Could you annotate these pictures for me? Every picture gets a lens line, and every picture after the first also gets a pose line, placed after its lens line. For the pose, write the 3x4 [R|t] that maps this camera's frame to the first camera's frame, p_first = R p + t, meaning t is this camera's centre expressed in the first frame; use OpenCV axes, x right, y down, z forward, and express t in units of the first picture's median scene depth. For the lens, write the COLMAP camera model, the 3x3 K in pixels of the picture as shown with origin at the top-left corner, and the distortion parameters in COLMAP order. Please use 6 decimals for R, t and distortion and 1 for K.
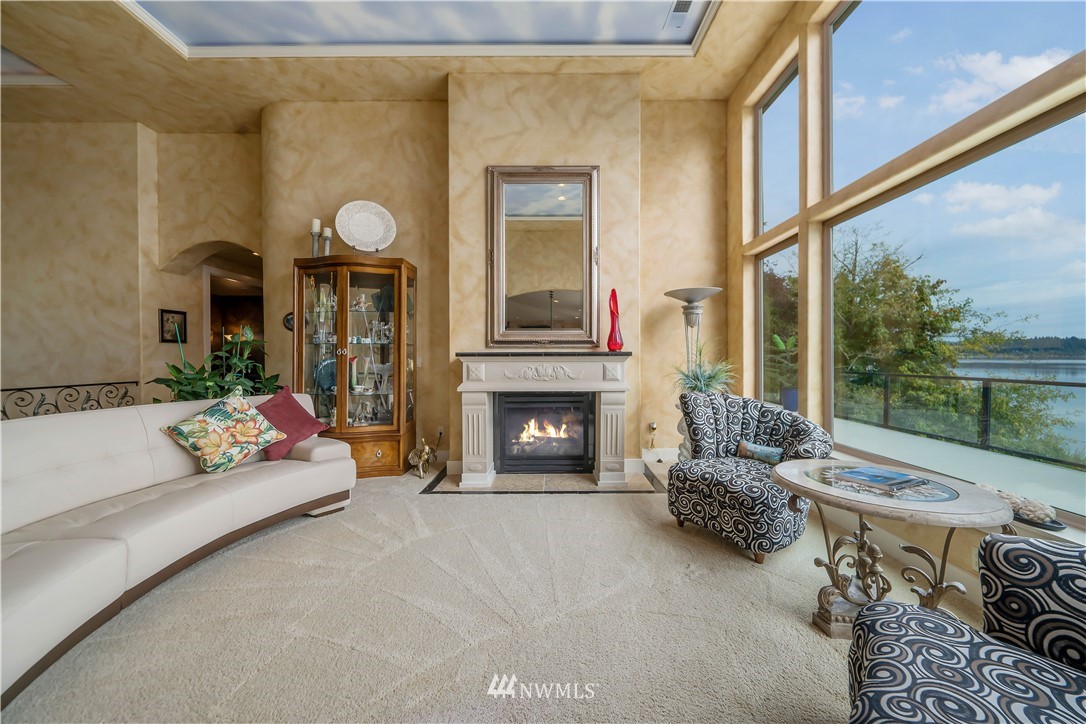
lens RADIAL K [[378.9, 0, 546.1], [0, 378.9, 348.4], [0, 0, 1]] dist [-0.000778, -0.000018]
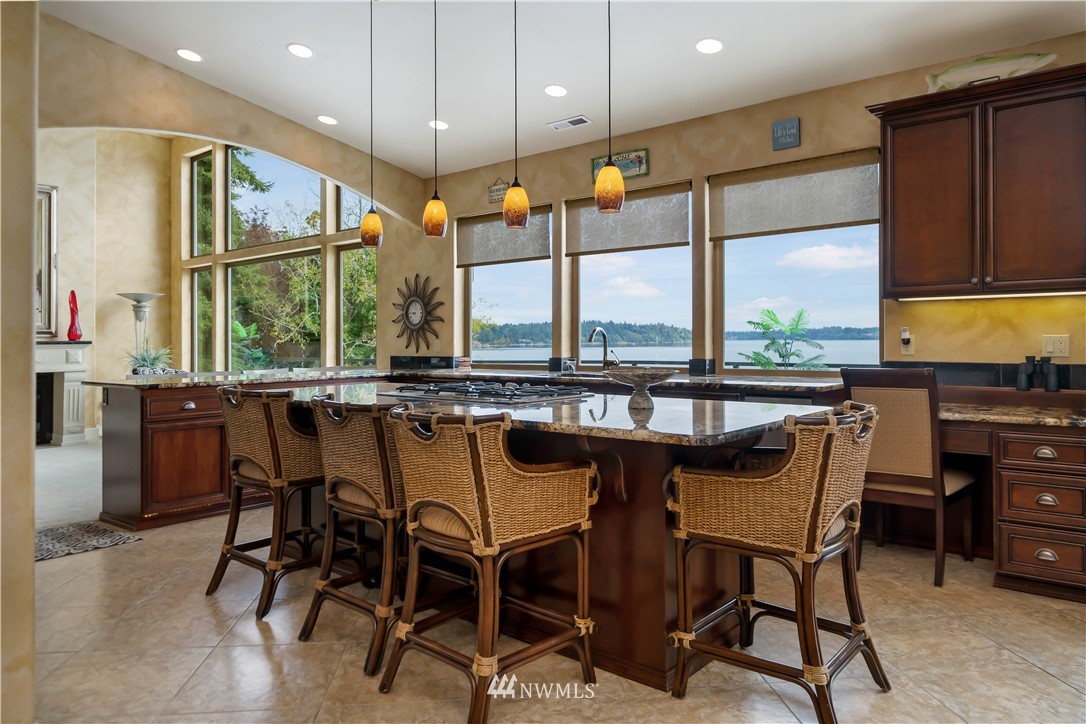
lens RADIAL K [[737.8, 0, 556.0], [0, 737.8, 339.0], [0, 0, 1]] dist [0.000874, 0.003355]
pose [[0.635834, -0.002269, 0.771823, -0.640618], [-0.005954, 0.999952, 0.007845, -0.024343], [-0.771803, -0.009583, 0.635789, -1.653287]]
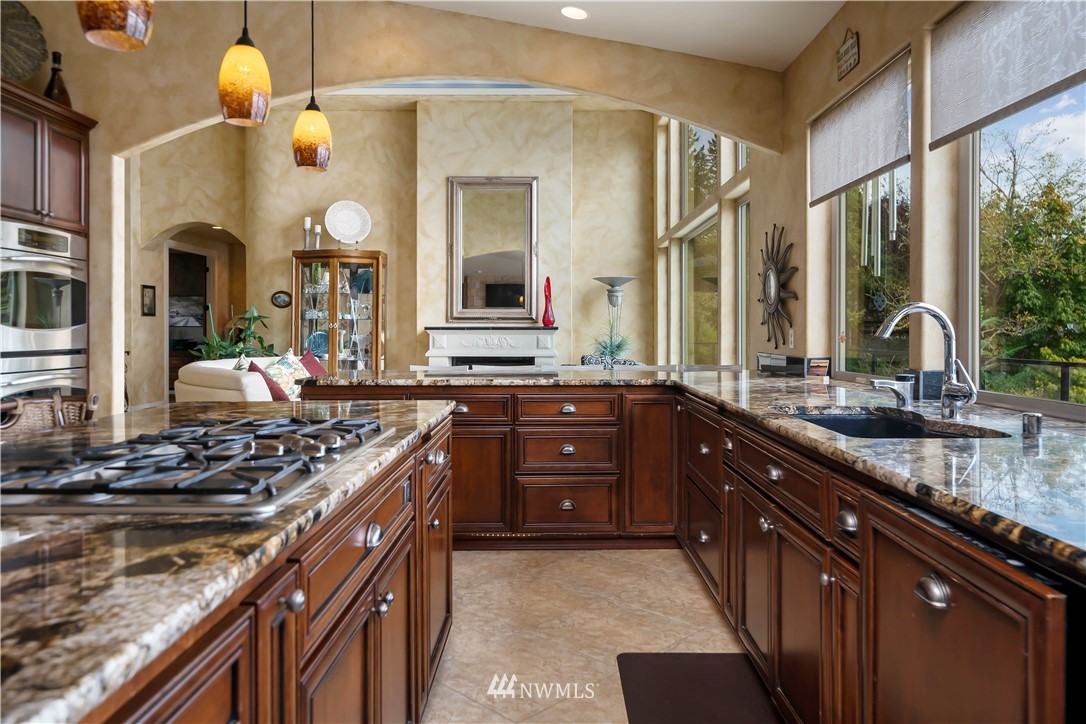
lens RADIAL K [[755.9, 0, 546.1], [0, 755.9, 316.7], [0, 0, 1]] dist [0.000334, -0.000240]
pose [[0.999973, 0.004099, 0.006079, 0.146293], [-0.004103, 0.999991, 0.000608, -0.023628], [-0.006076, -0.000633, 0.999981, -1.420793]]
